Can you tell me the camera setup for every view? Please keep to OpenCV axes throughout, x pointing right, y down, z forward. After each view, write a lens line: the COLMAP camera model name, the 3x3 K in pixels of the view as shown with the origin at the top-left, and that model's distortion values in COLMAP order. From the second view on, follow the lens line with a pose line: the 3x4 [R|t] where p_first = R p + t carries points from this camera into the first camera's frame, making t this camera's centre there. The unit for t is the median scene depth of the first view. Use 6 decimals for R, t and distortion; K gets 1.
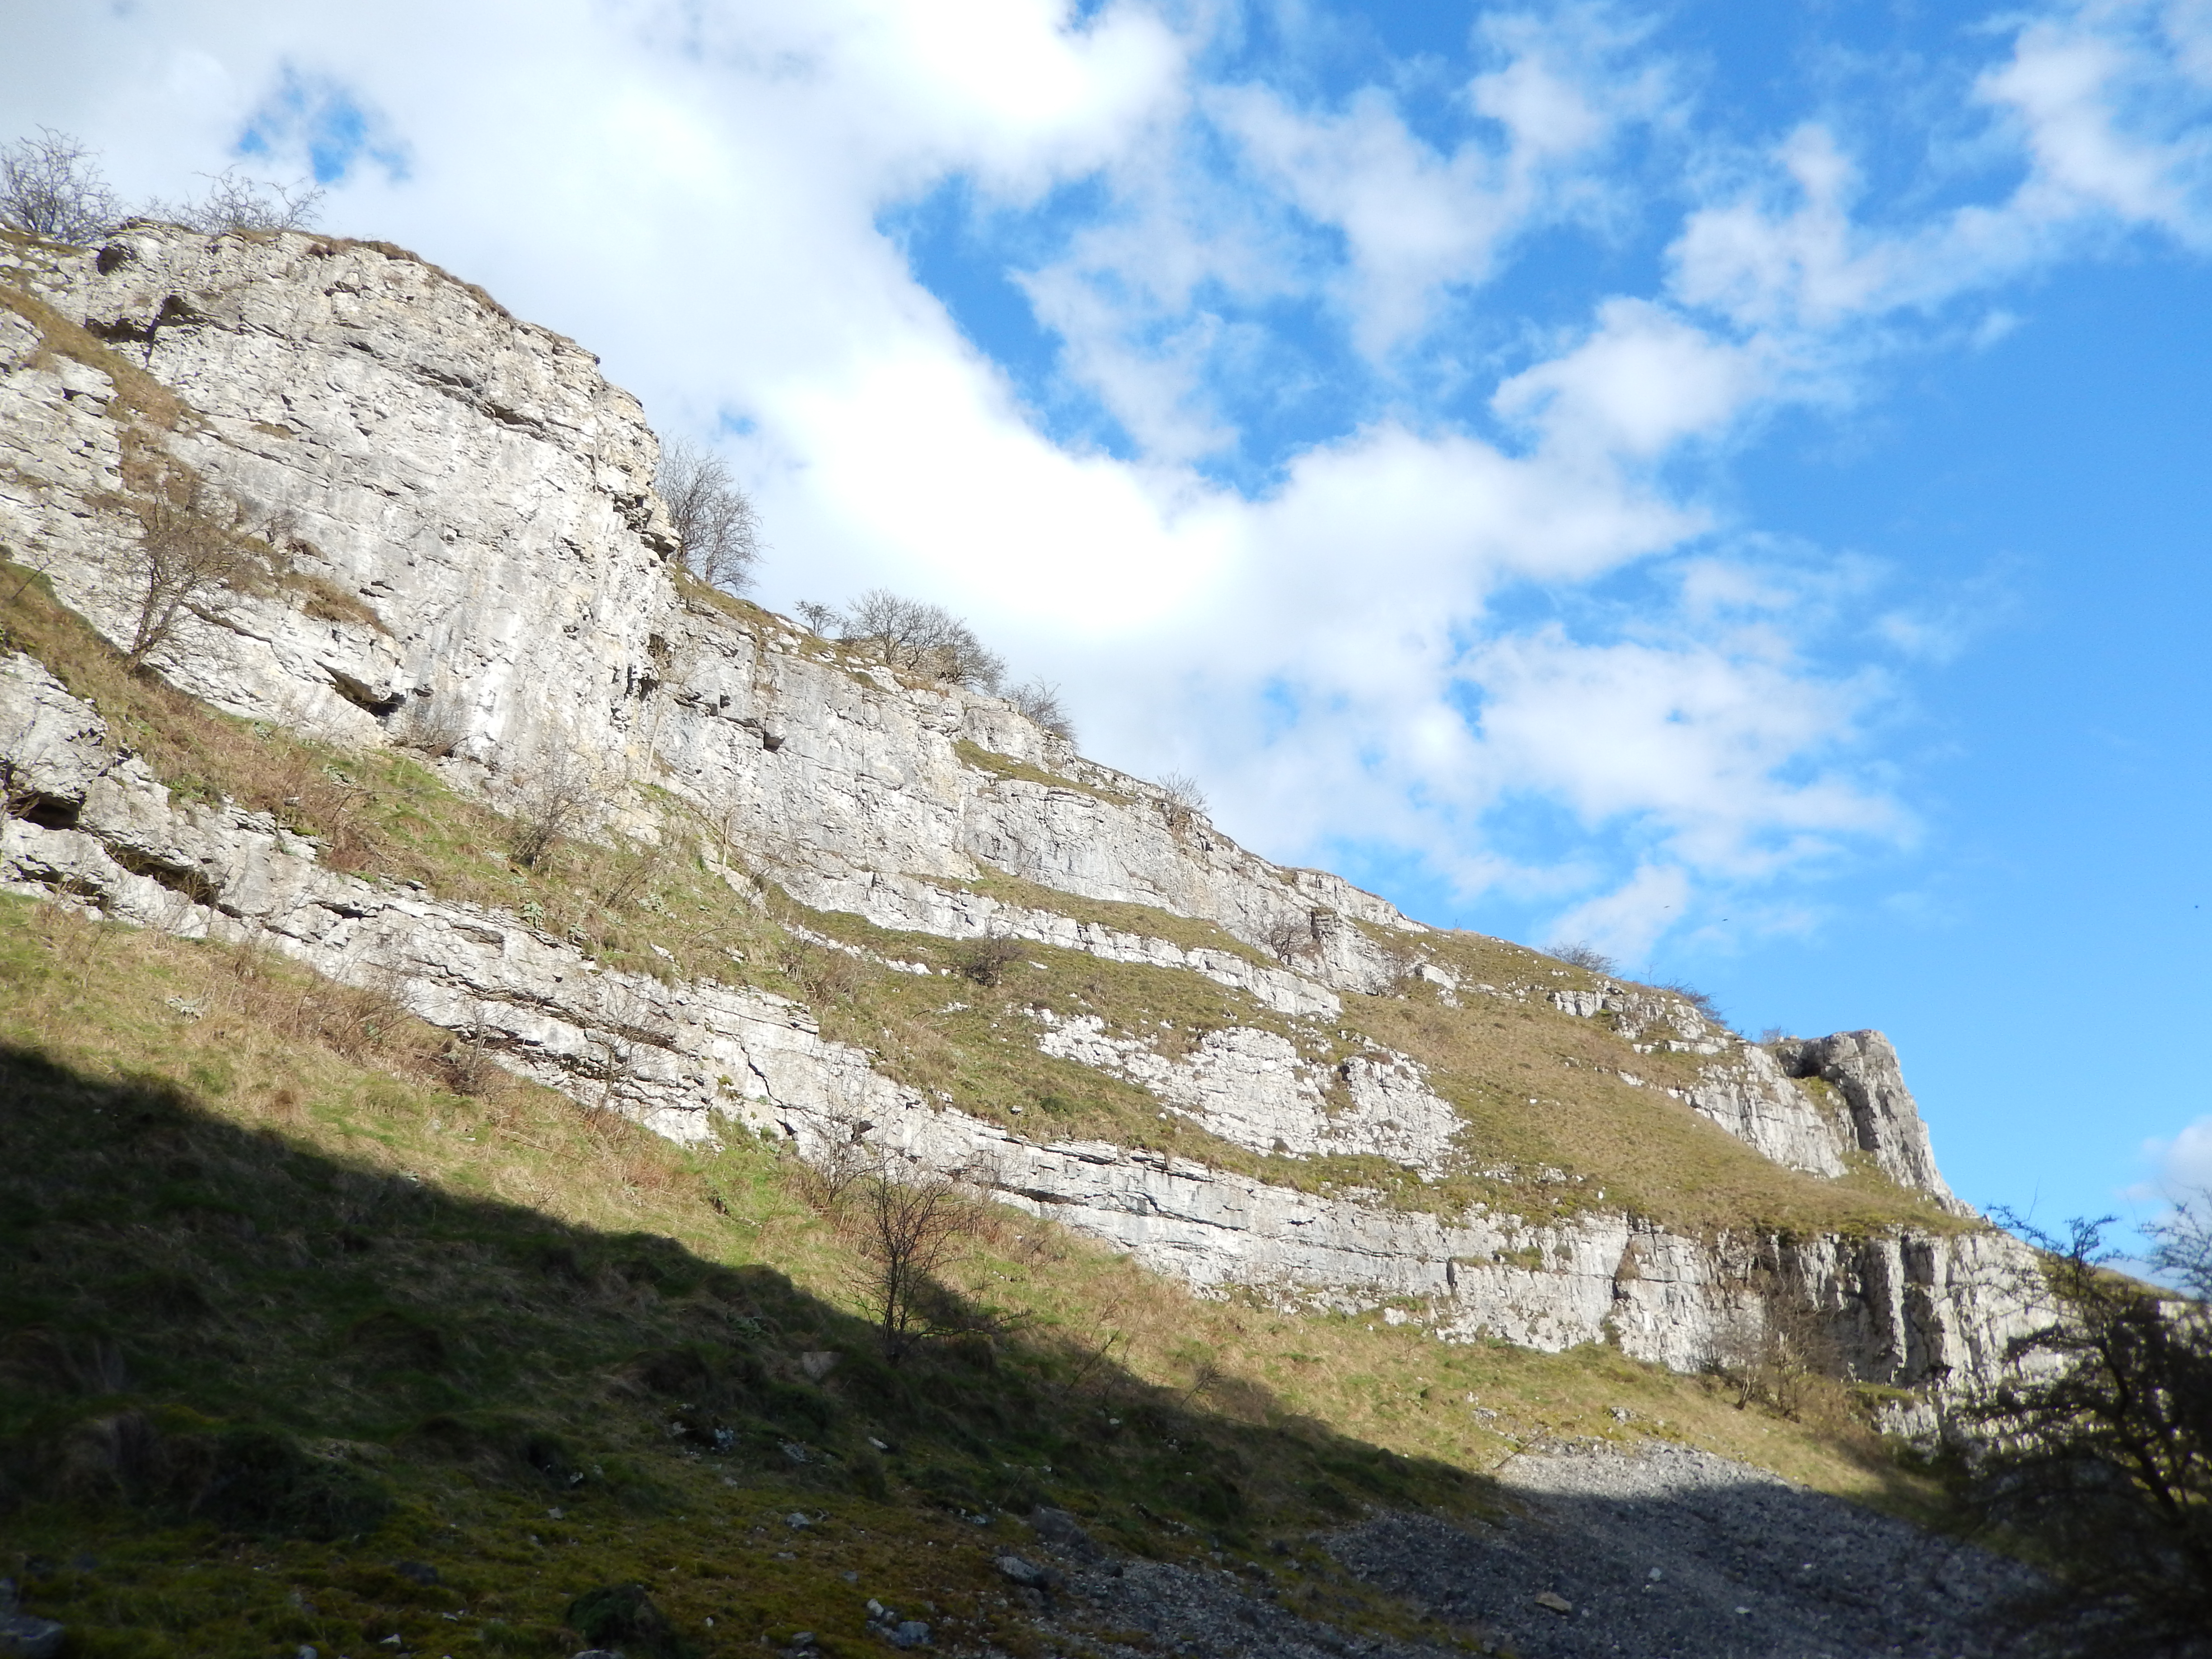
lens RADIAL K [[1583.0, 0, 1120.9], [0, 1583.0, 806.4], [0, 0, 1]] dist [0.015585, 0.000805]
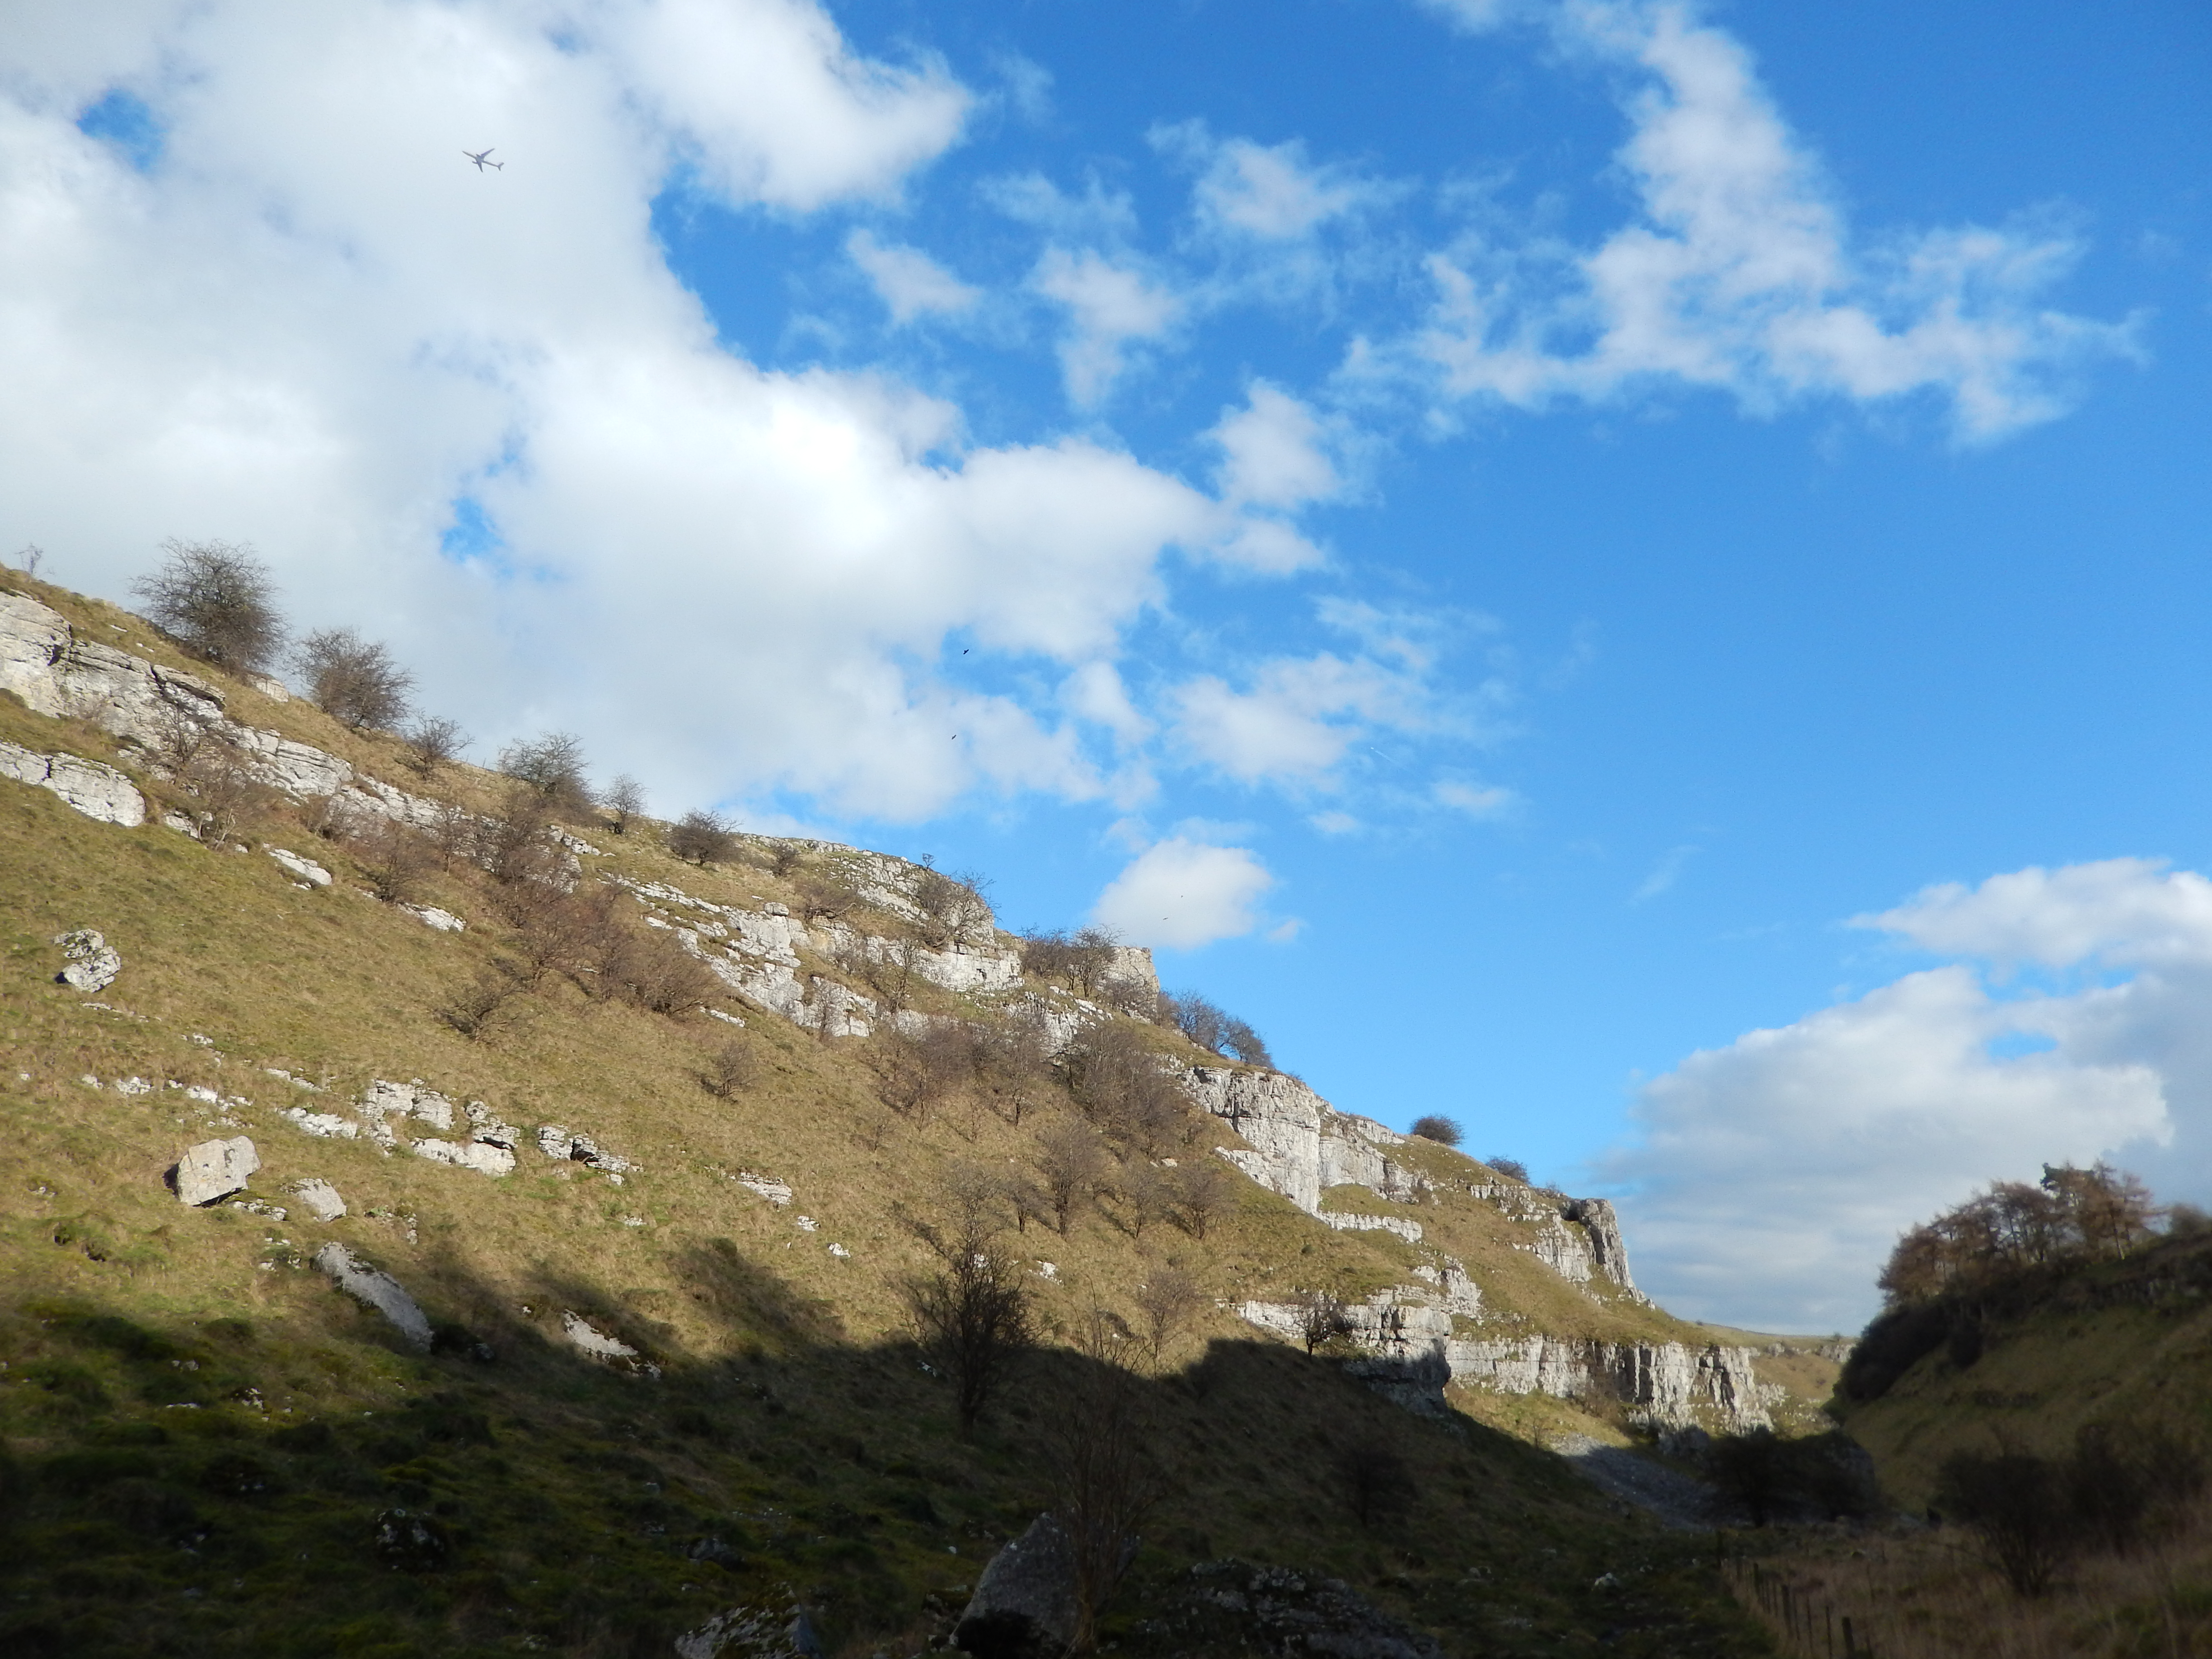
lens RADIAL K [[1541.6, 0, 1106.0], [0, 1541.6, 829.5], [0, 0, 1]] dist [0.013513, -0.003031]
pose [[0.976471, 0.090633, 0.195678, -1.025580], [-0.107445, 0.991219, 0.077068, -0.733867], [-0.186975, -0.096279, 0.977635, -1.347150]]
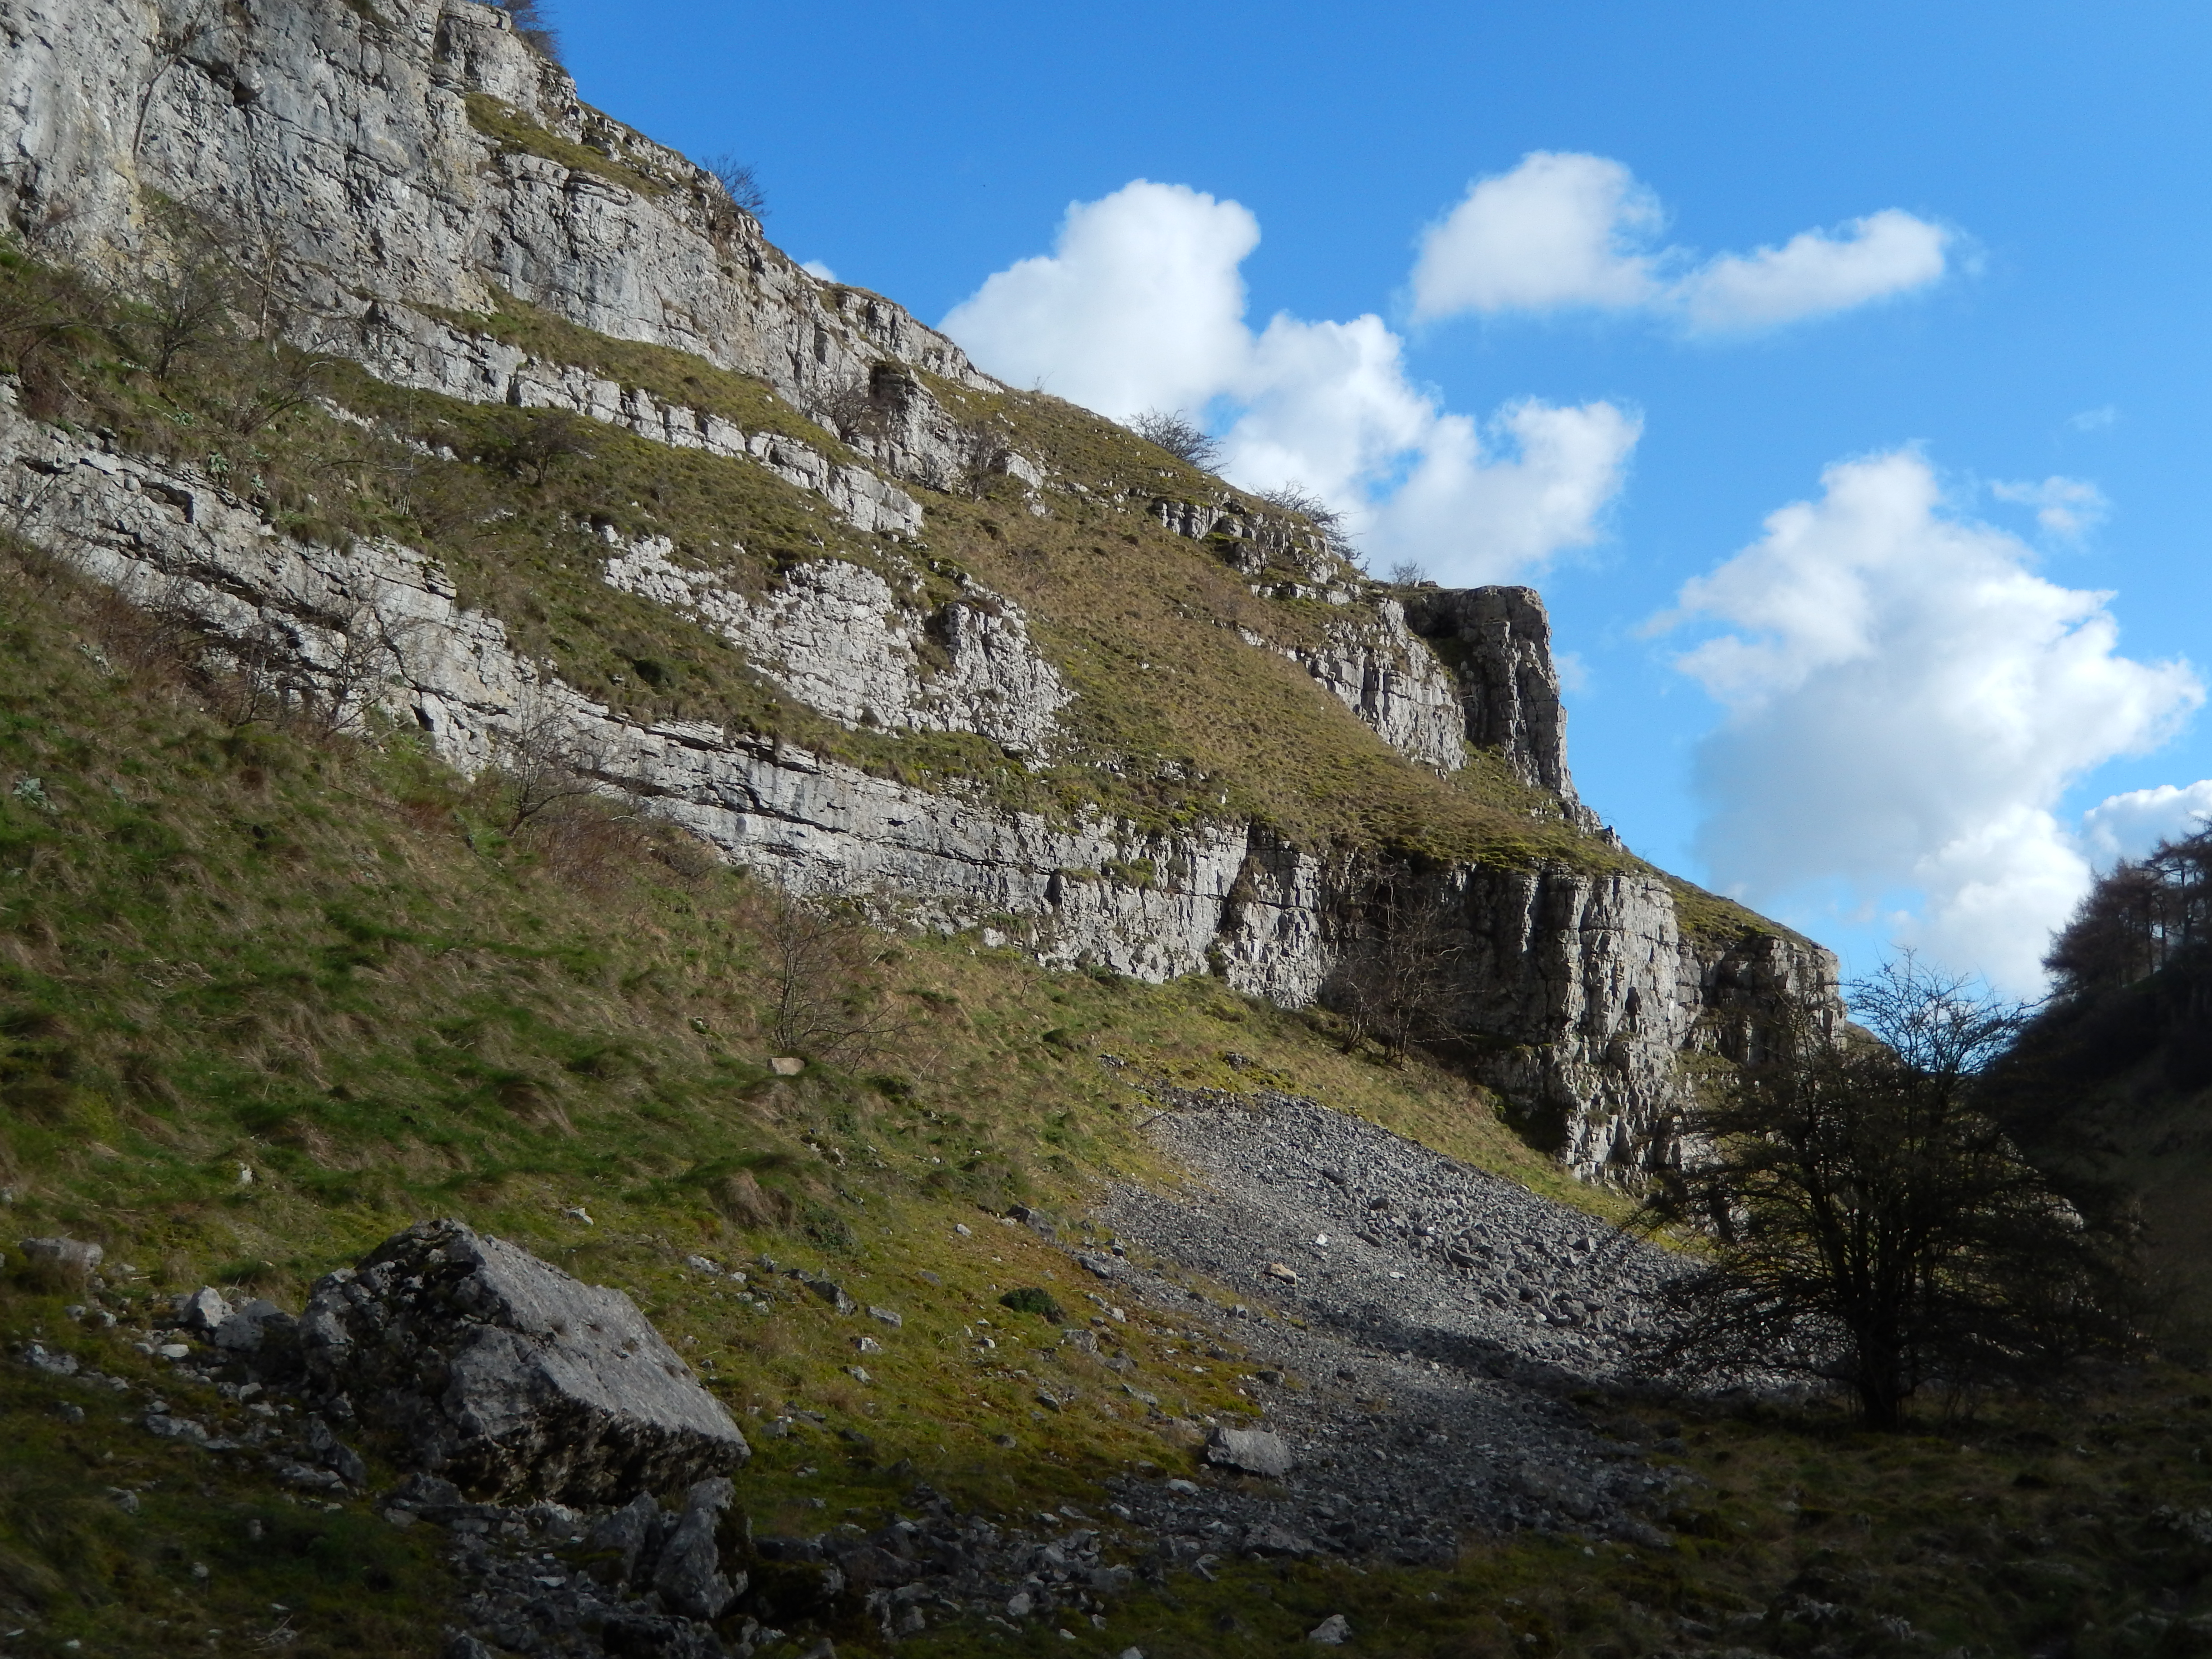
lens RADIAL K [[2511.1, 0, 1115.3], [0, 2511.1, 706.5], [0, 0, 1]] dist [-0.055424, -0.009829]
pose [[0.947212, 0.090561, 0.307552, -0.167902], [-0.166529, 0.958695, 0.230590, -0.098104], [-0.273966, -0.269634, 0.923169, -0.176654]]
